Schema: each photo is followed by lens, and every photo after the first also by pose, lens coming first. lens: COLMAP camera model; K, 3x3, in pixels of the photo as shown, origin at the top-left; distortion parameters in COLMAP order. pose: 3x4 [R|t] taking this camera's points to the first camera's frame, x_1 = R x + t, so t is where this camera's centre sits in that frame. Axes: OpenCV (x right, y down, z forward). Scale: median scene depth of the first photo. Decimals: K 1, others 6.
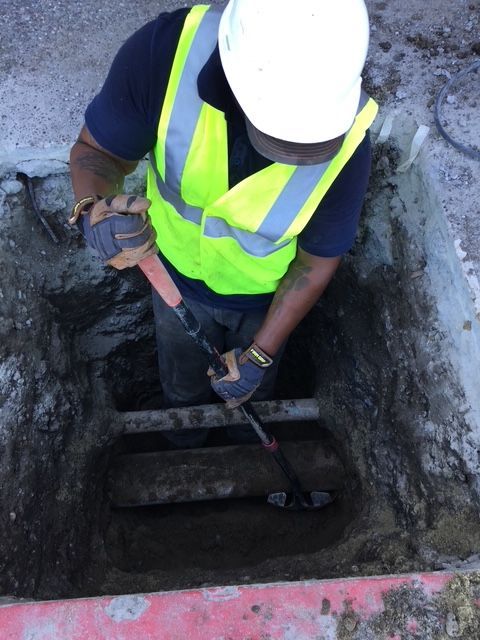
lens RADIAL K [[496.1, 0, 238.4], [0, 496.1, 320.7], [0, 0, 1]] dist [0.056827, -0.052155]
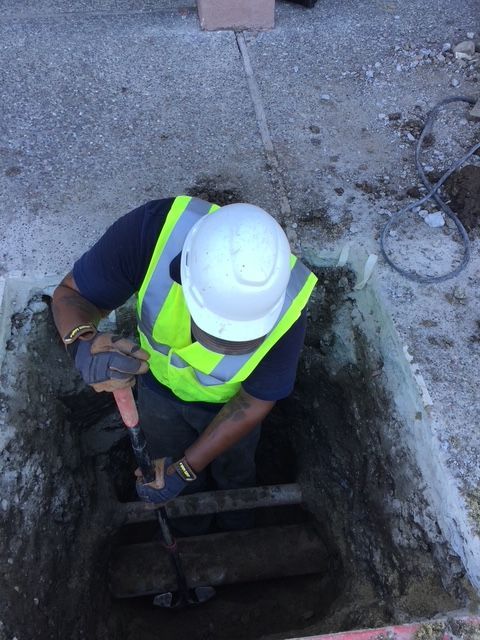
lens RADIAL K [[496.1, 0, 239.8], [0, 496.1, 322.8], [0, 0, 1]] dist [0.056827, -0.052155]
pose [[0.998027, -0.016099, 0.060684, -0.042579], [0.026080, 0.985531, -0.167480, -0.017010], [-0.057110, 0.168732, 0.984006, -0.178363]]
